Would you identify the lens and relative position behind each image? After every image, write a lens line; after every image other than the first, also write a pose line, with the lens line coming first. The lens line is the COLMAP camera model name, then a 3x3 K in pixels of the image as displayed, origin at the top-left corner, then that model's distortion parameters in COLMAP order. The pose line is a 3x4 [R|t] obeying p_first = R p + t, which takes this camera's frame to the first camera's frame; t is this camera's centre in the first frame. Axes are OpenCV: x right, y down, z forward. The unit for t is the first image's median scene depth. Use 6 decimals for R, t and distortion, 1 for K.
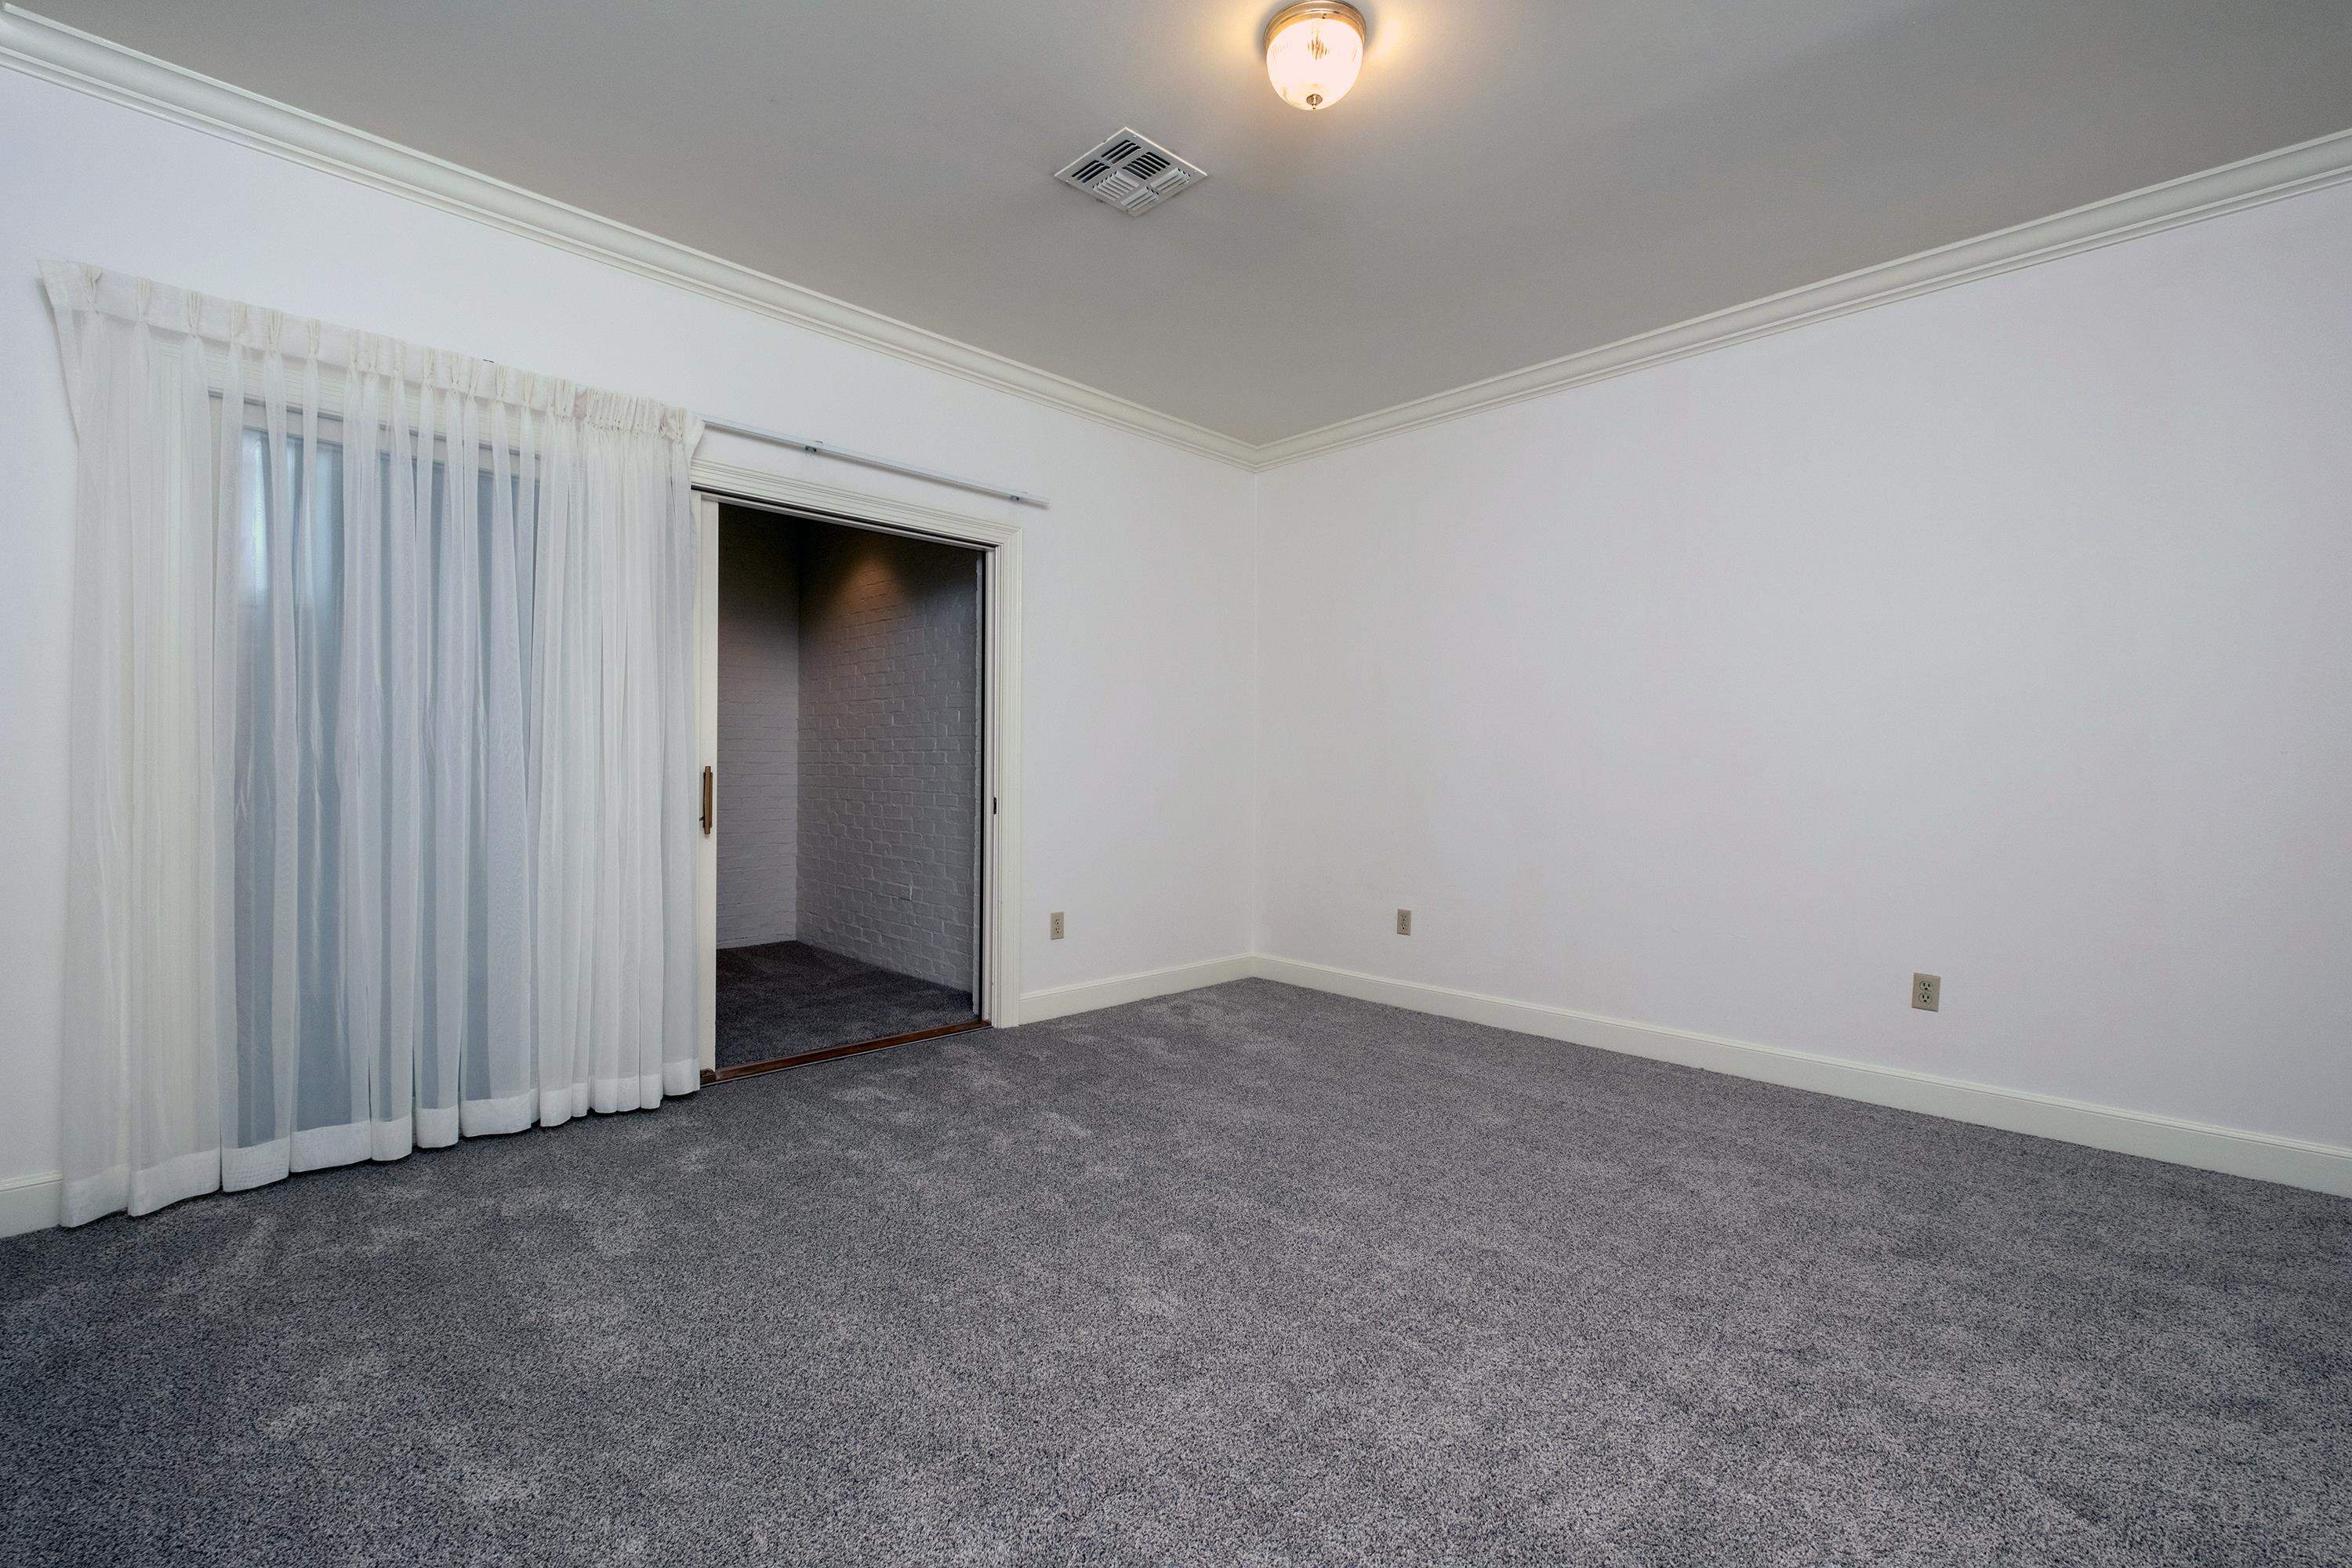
lens RADIAL K [[1012.9, 0, 1181.8], [0, 1012.9, 770.5], [0, 0, 1]] dist [-0.002038, -0.000079]
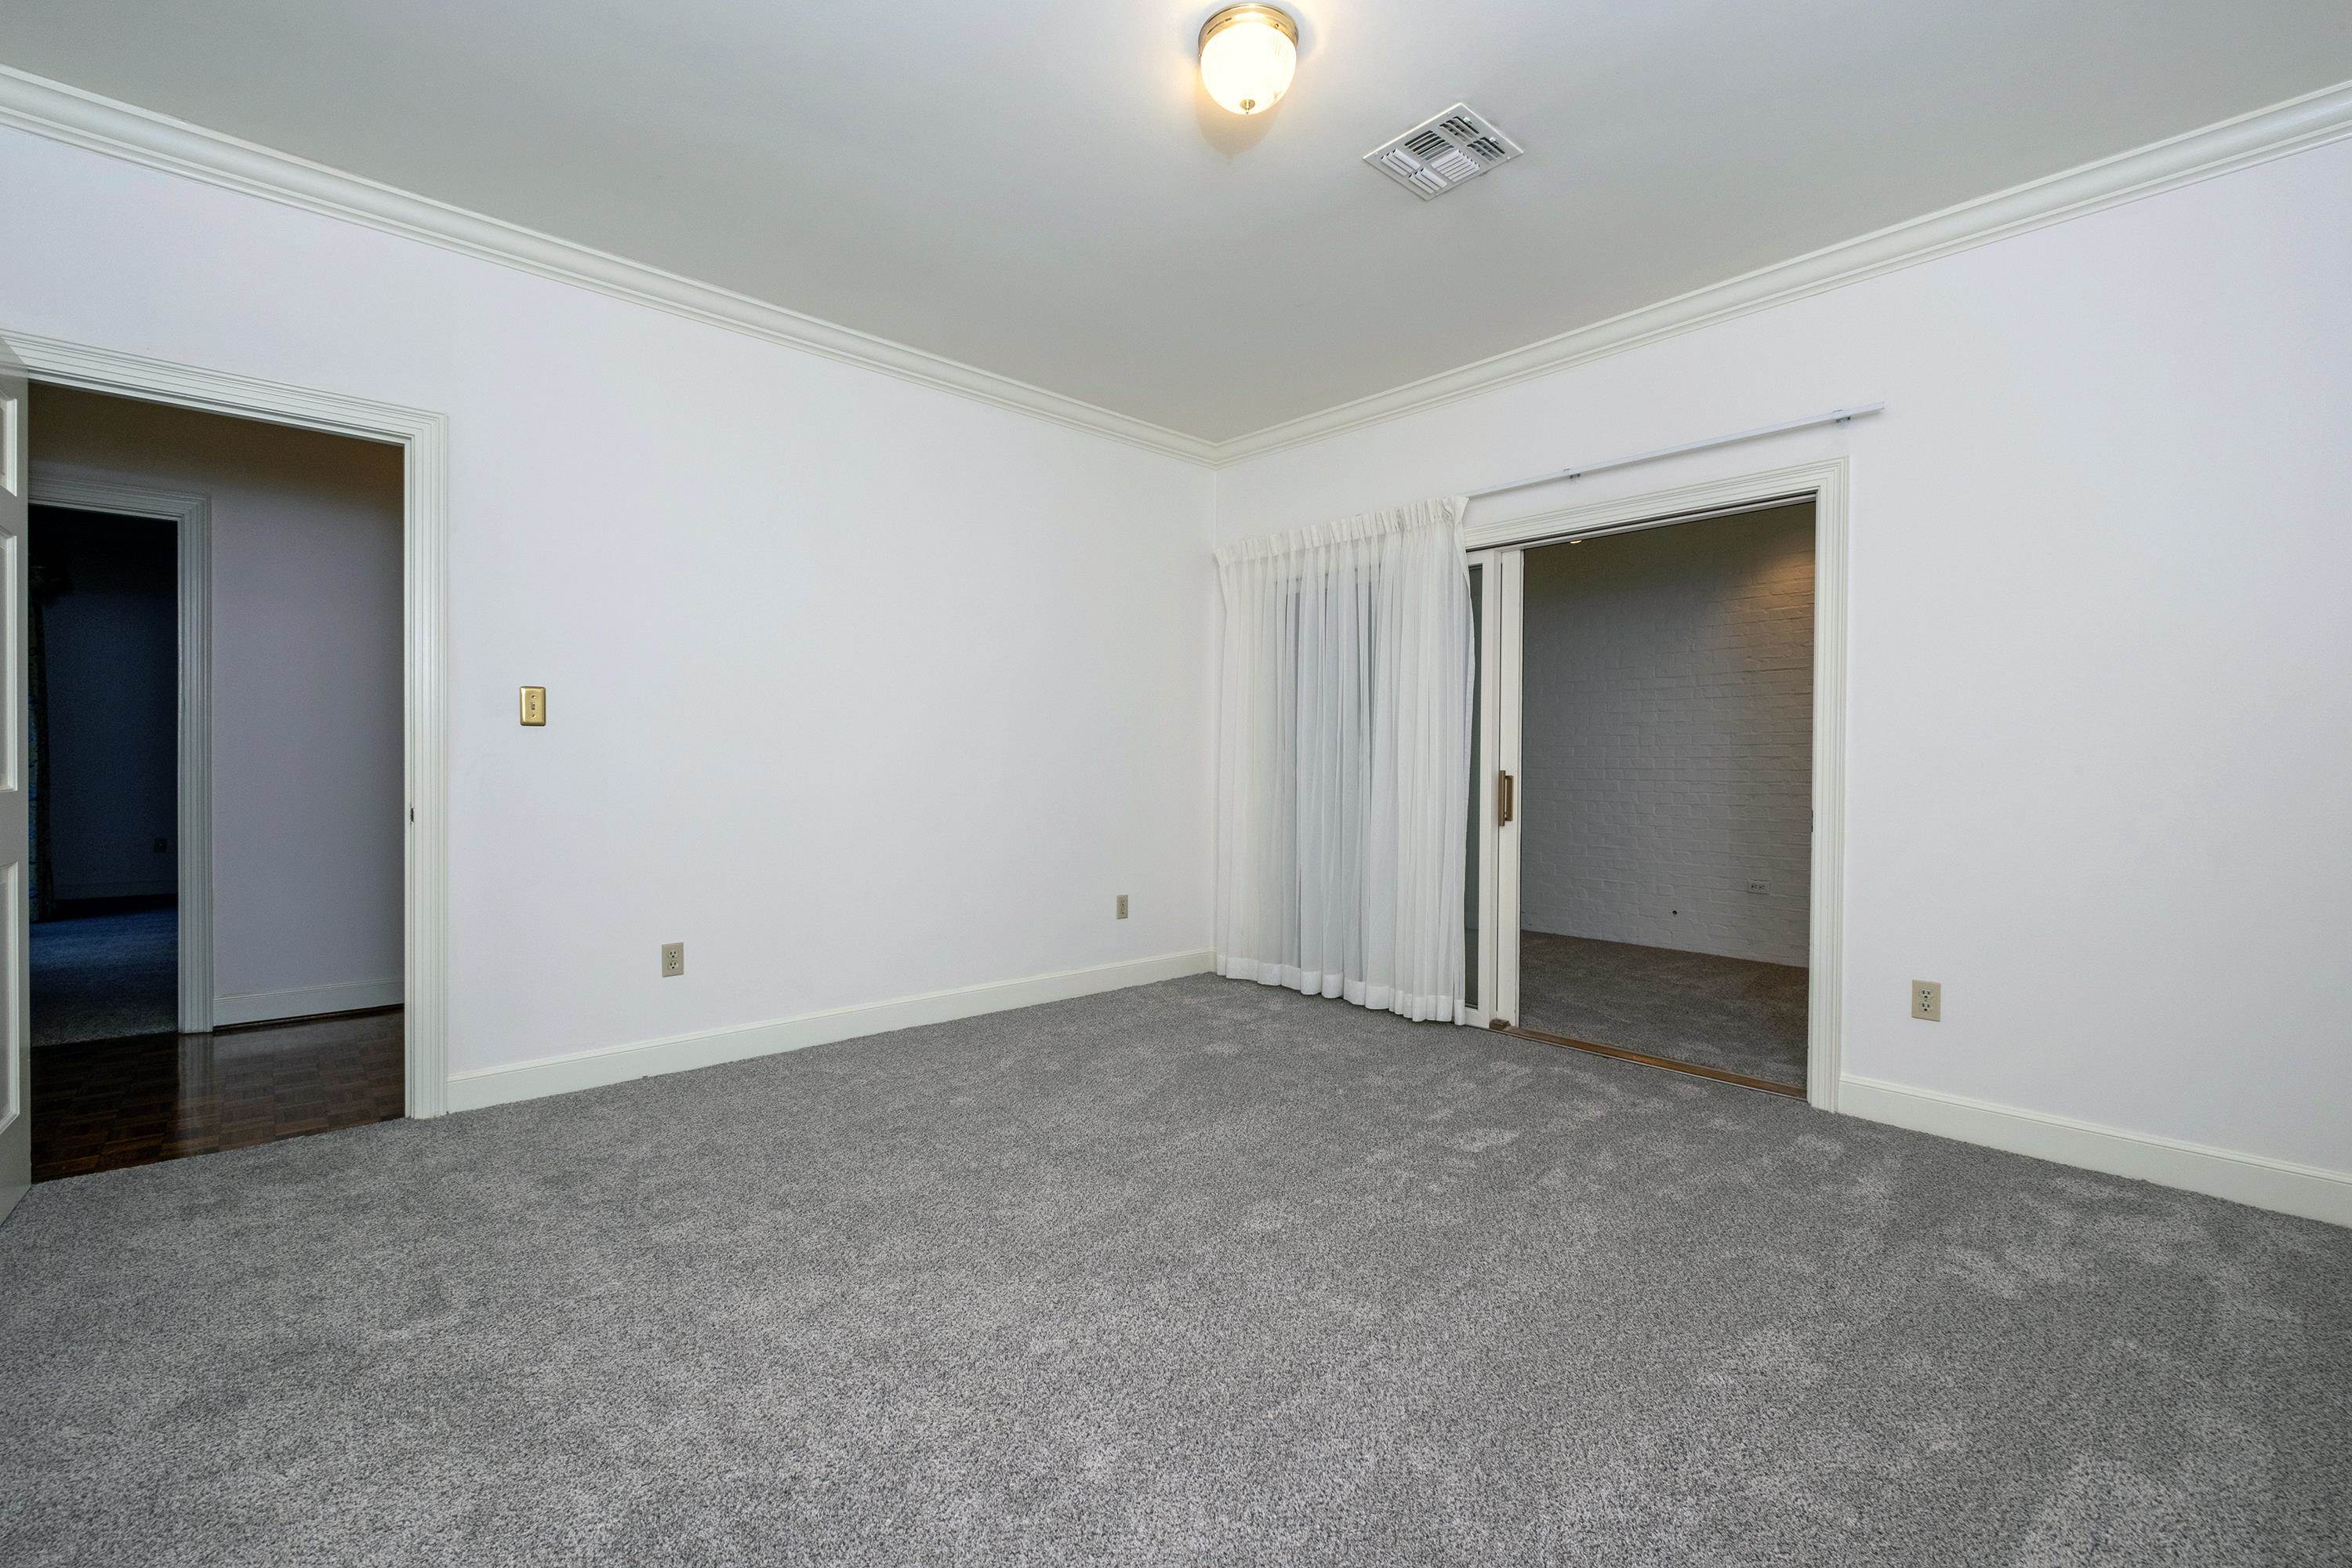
lens RADIAL K [[1012.9, 0, 1181.9], [0, 1012.9, 780.5], [0, 0, 1]] dist [-0.002038, -0.000079]
pose [[-0.040461, 0.003474, -0.999175, 0.744803], [-0.014237, 0.999890, 0.004053, 0.008028], [0.999080, 0.014389, -0.040407, 0.648330]]
